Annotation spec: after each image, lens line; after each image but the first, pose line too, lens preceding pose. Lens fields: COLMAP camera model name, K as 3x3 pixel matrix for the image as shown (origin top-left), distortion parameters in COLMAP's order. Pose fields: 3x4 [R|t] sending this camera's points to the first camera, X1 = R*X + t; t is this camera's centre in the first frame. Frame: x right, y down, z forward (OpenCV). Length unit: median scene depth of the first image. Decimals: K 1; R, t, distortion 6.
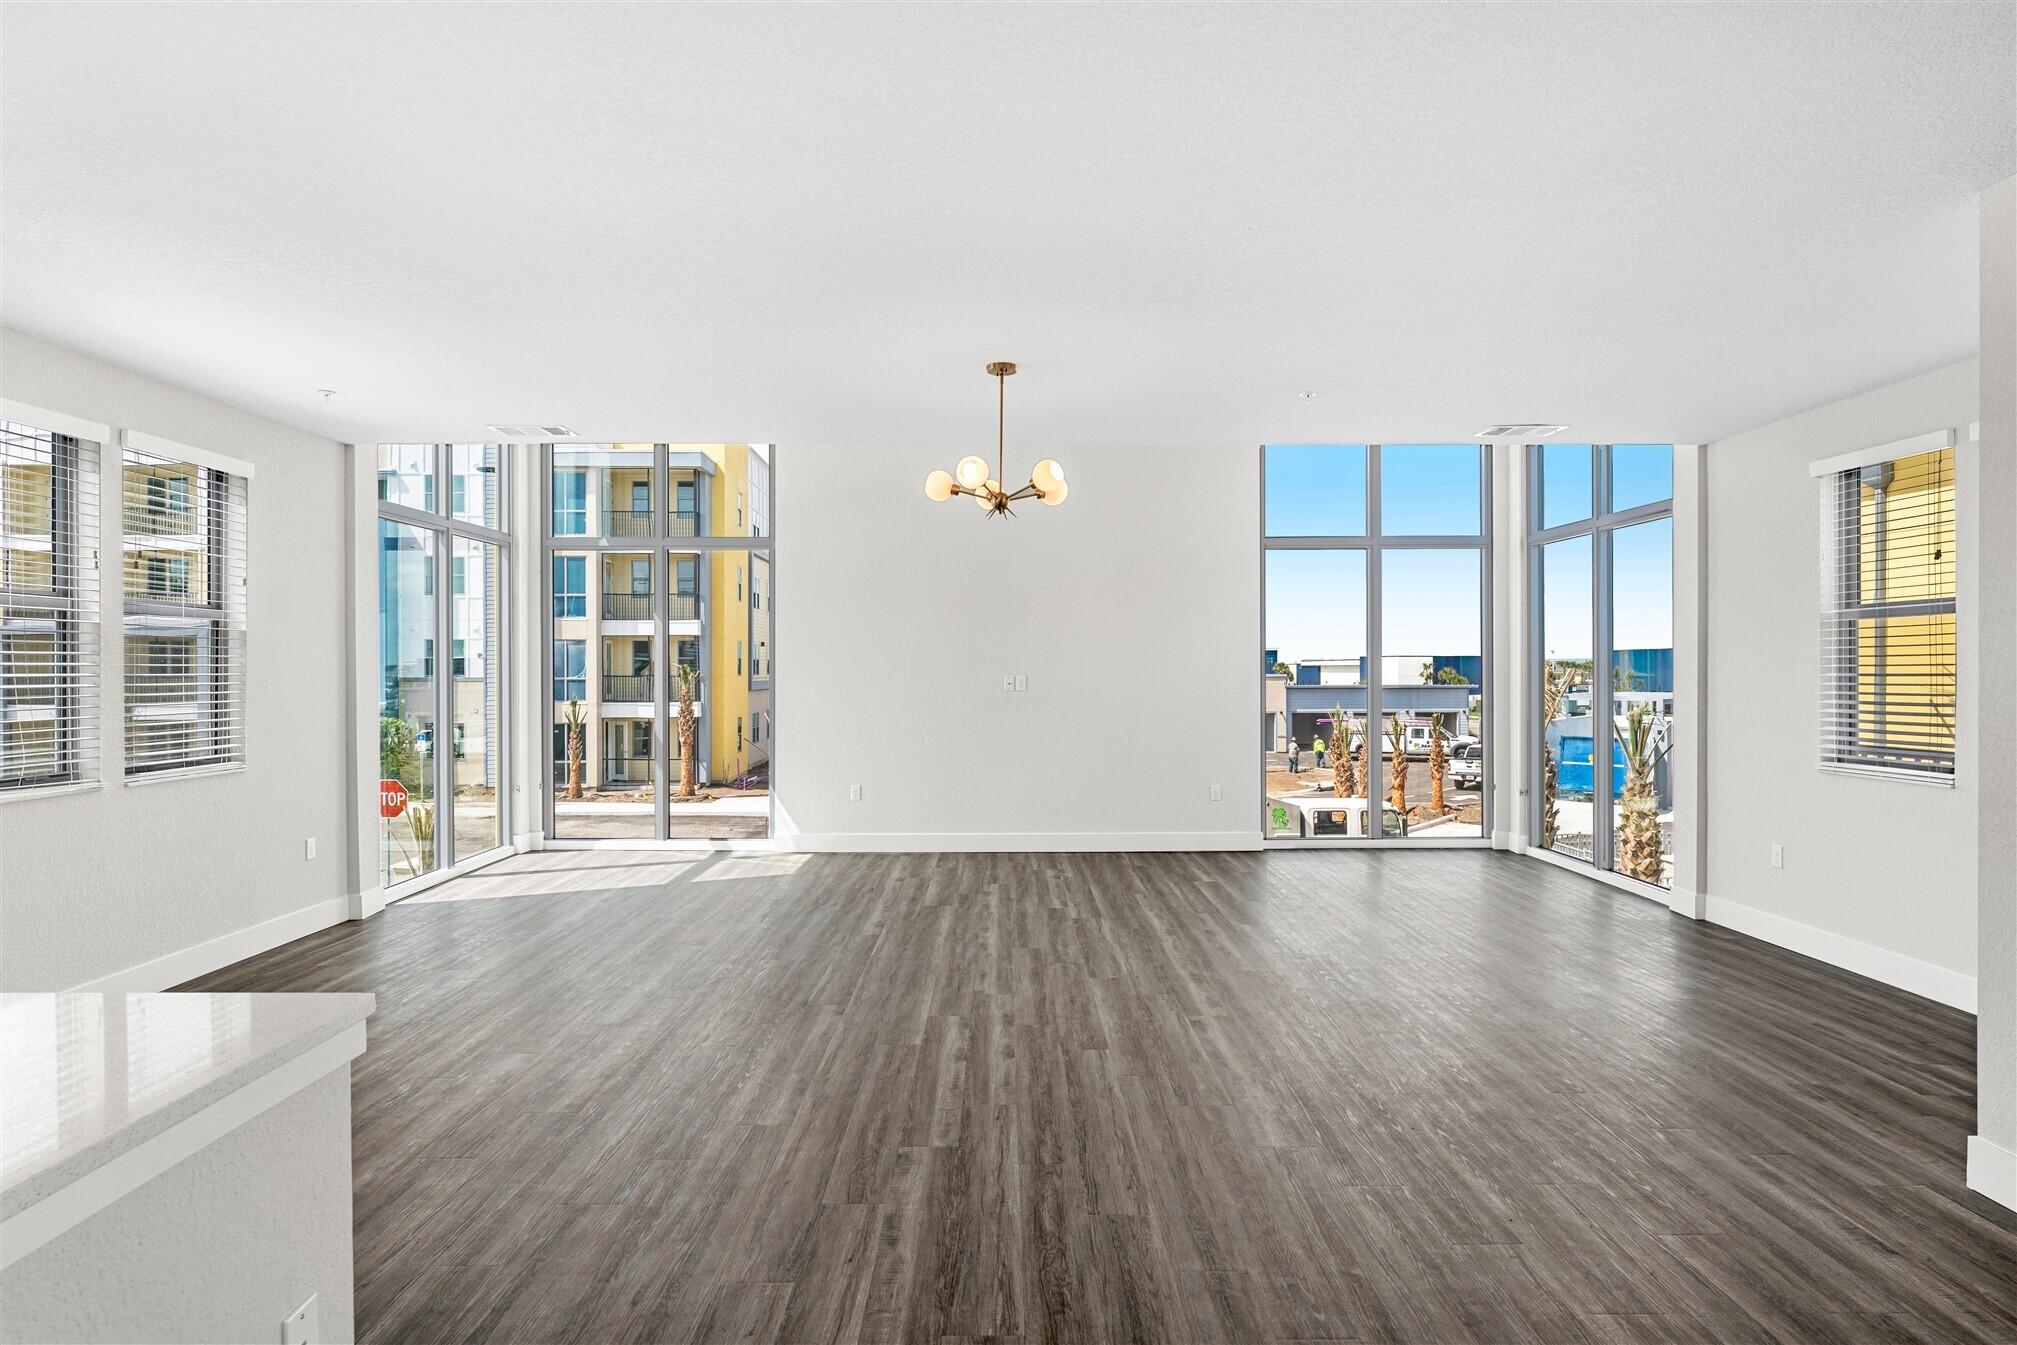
lens RADIAL K [[1063.0, 0, 1008.5], [0, 1063.0, 672.5], [0, 0, 1]] dist [-0.001643, -0.000127]
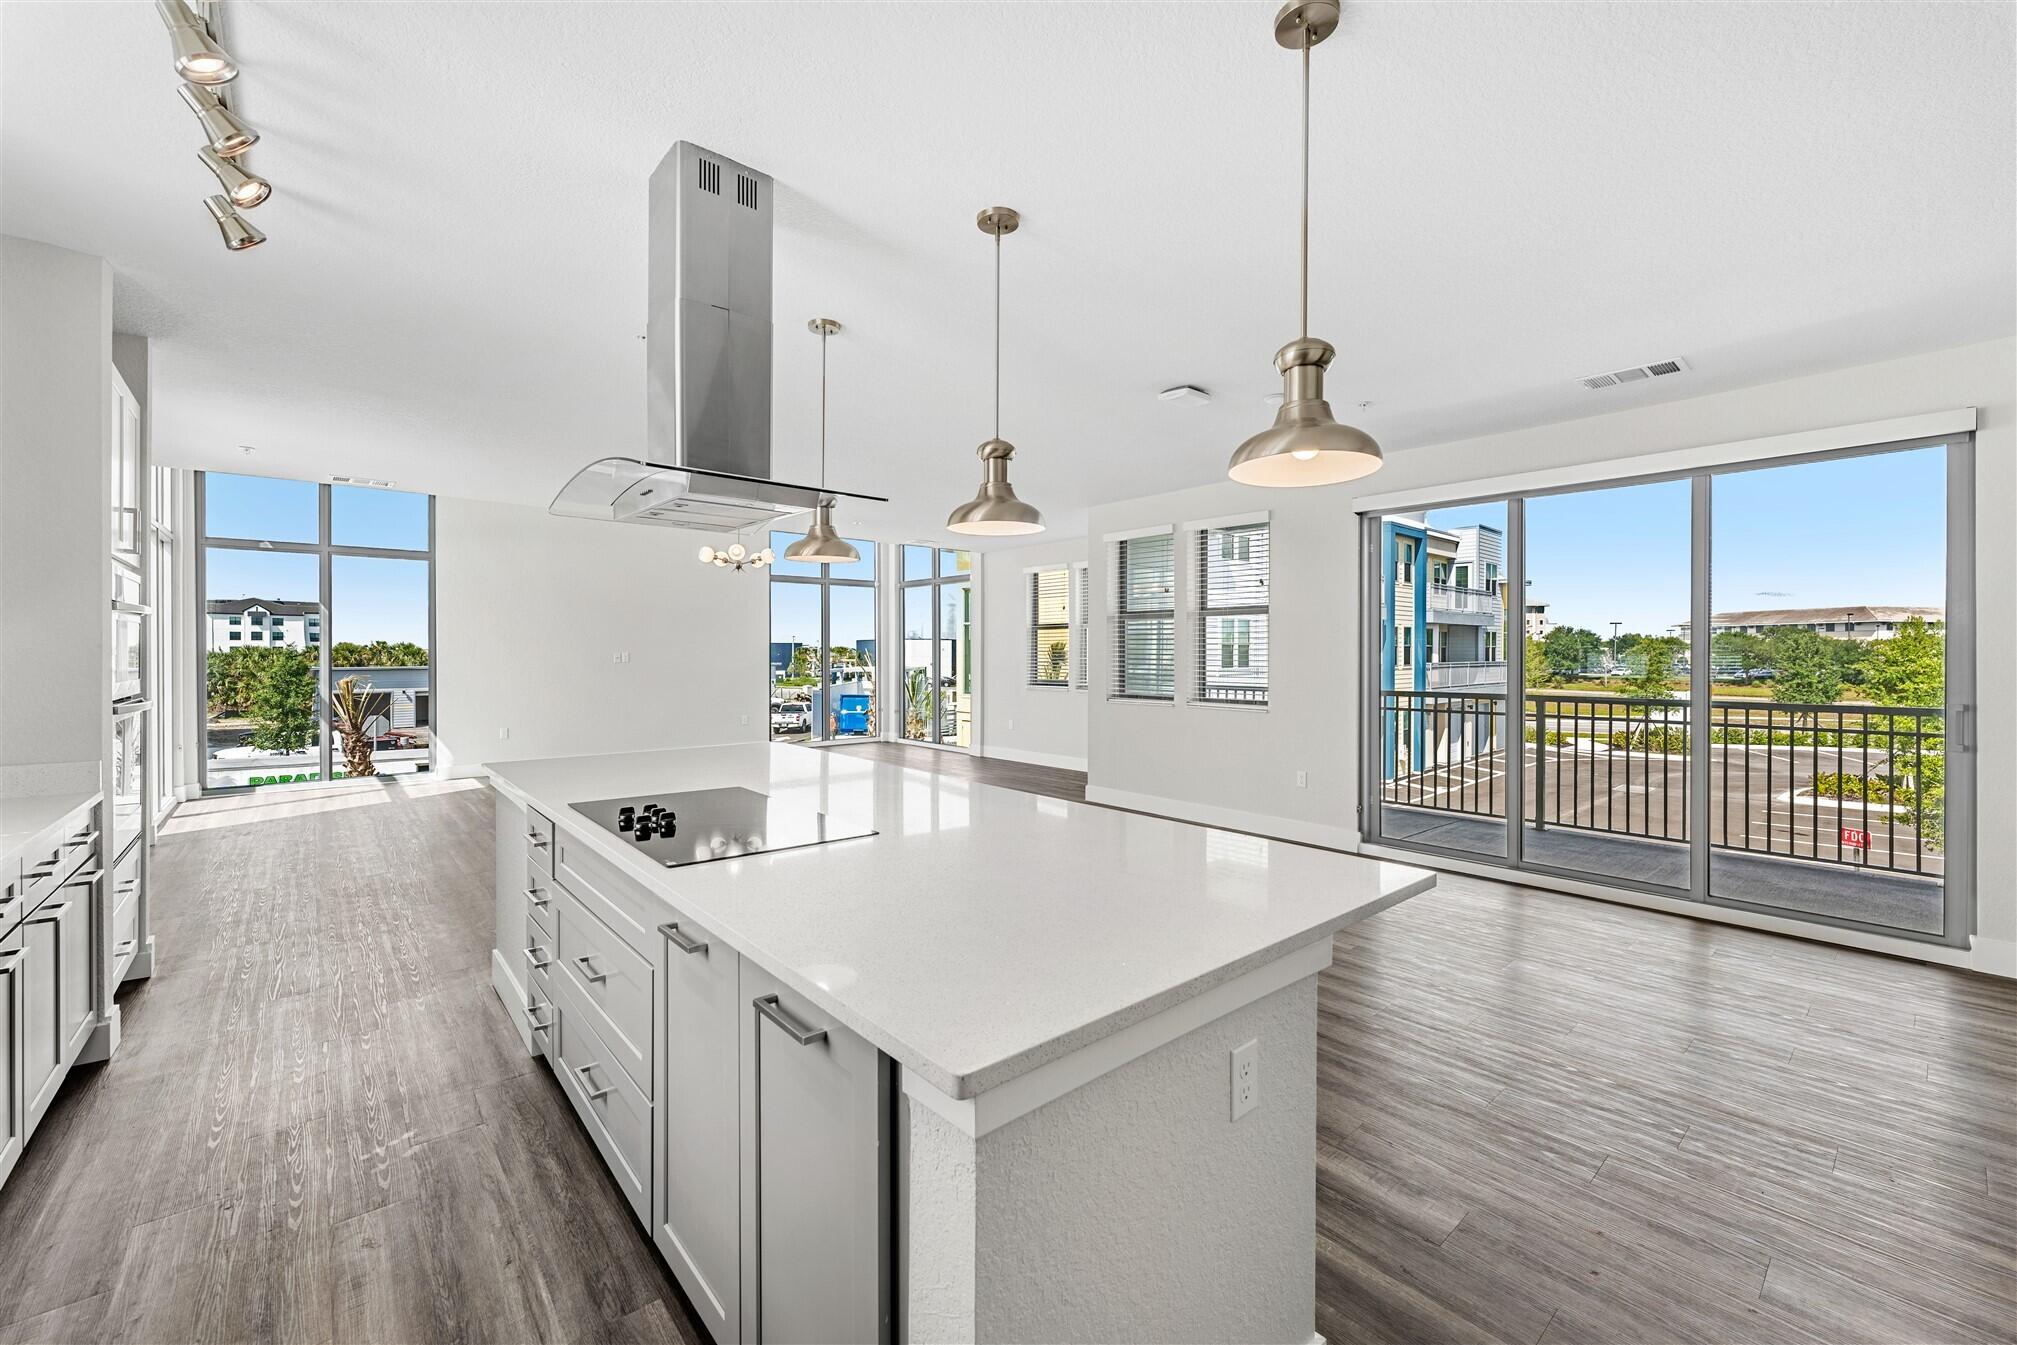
lens RADIAL K [[813.6, 0, 1002.8], [0, 813.6, 656.0], [0, 0, 1]] dist [-0.000290, -0.000066]
pose [[0.760384, -0.001713, 0.649471, -0.514867], [0.000809, 0.999998, 0.001689, 0.009152], [-0.649473, -0.000759, 0.760384, -0.421319]]
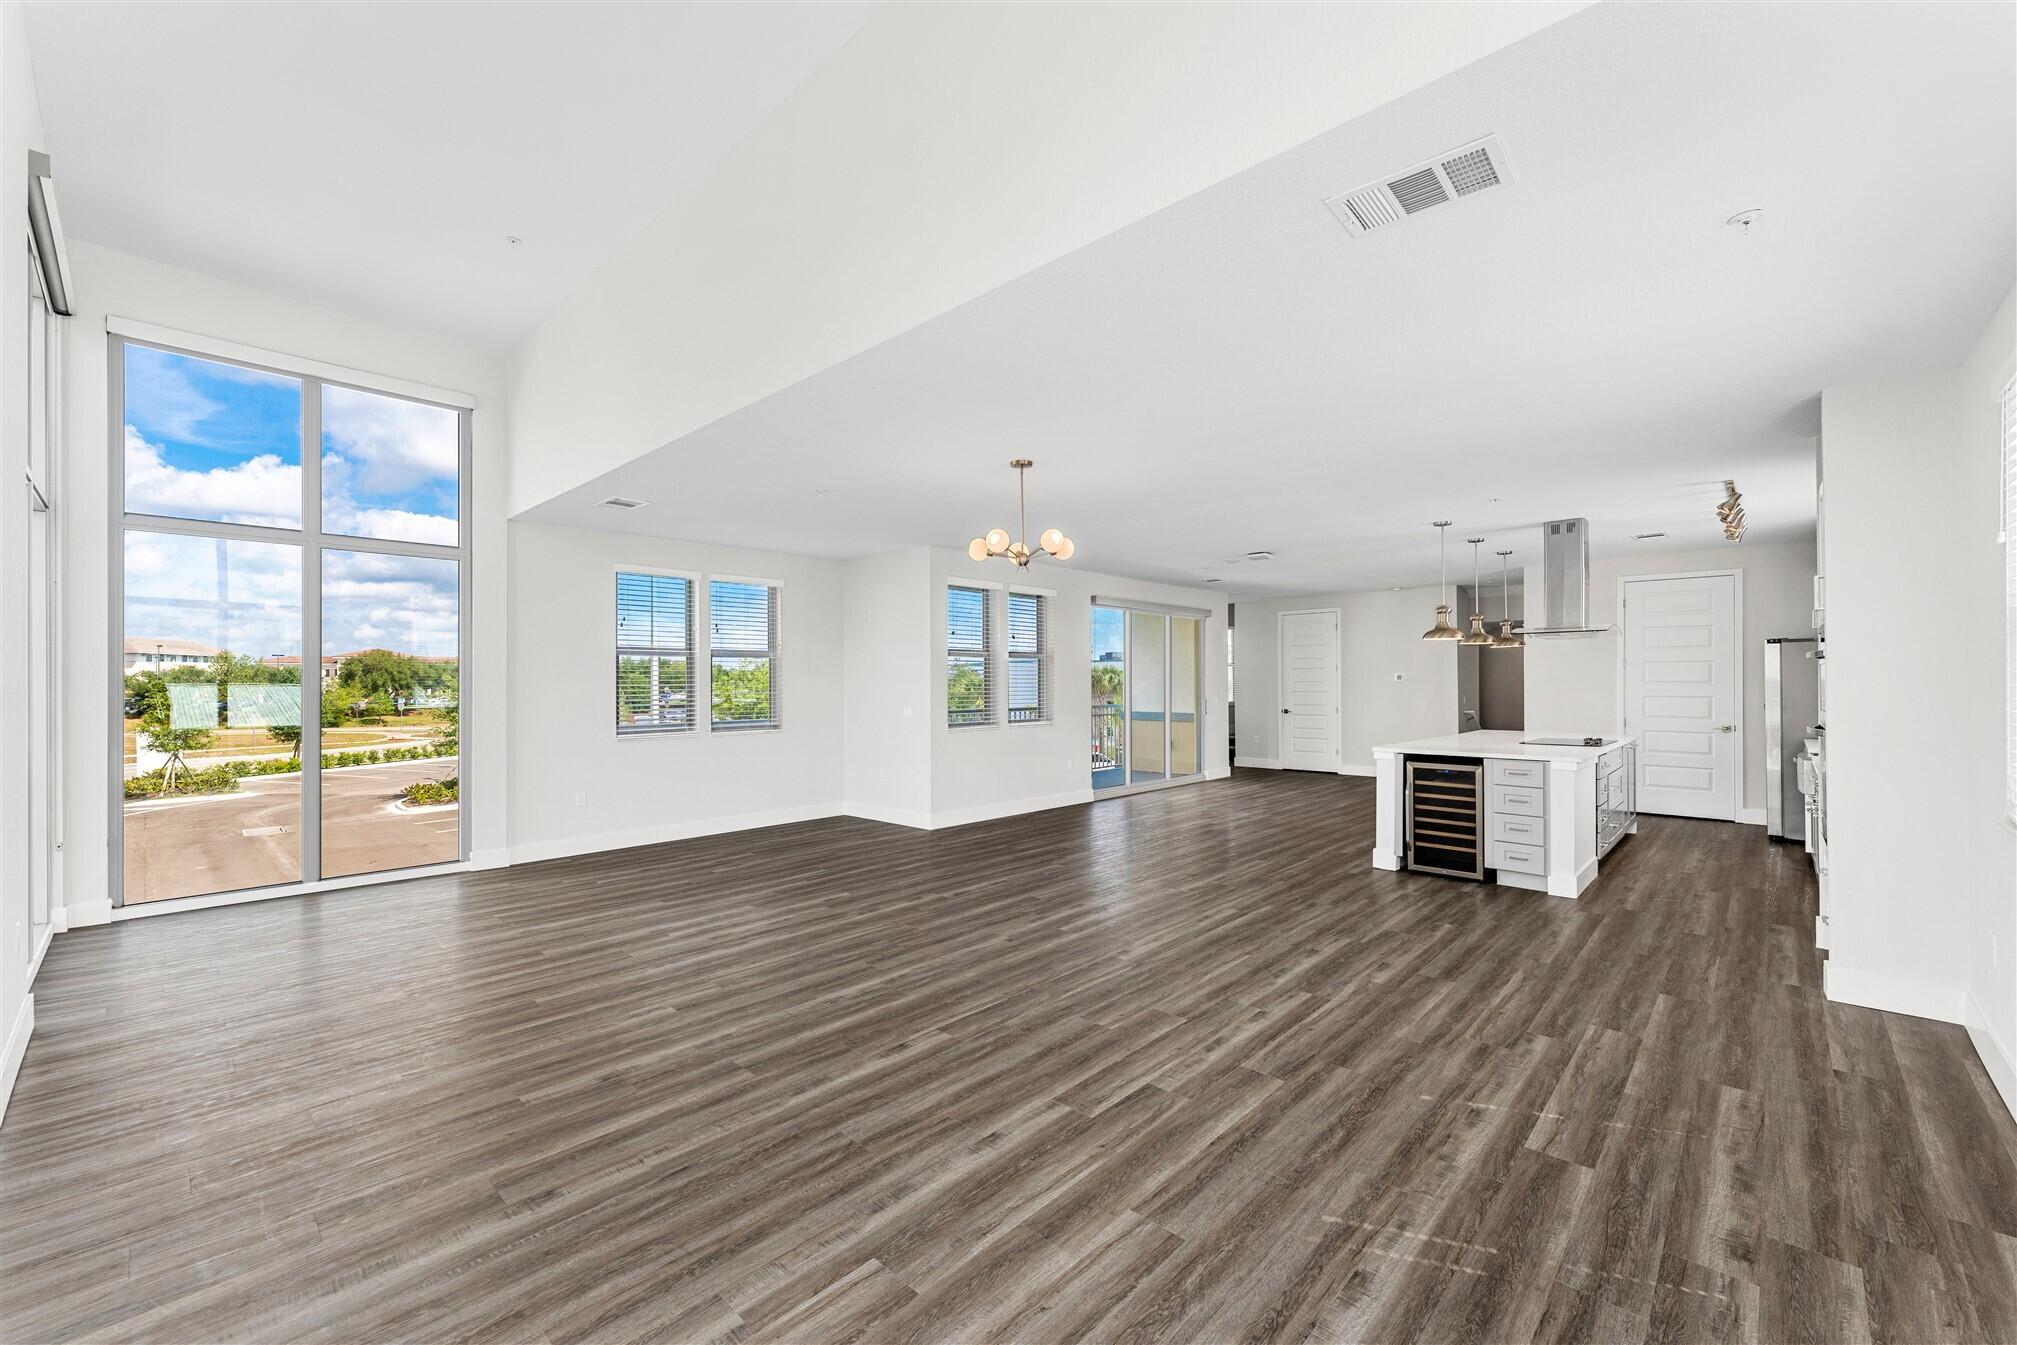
lens RADIAL K [[813.6, 0, 1002.8], [0, 813.6, 656.0], [0, 0, 1]] dist [-0.000290, -0.000066]
pose [[-0.721438, 0.023924, 0.692066, -0.585591], [0.006048, 0.999583, -0.028251, -0.003734], [-0.692453, -0.016196, -0.721281, 1.443030]]
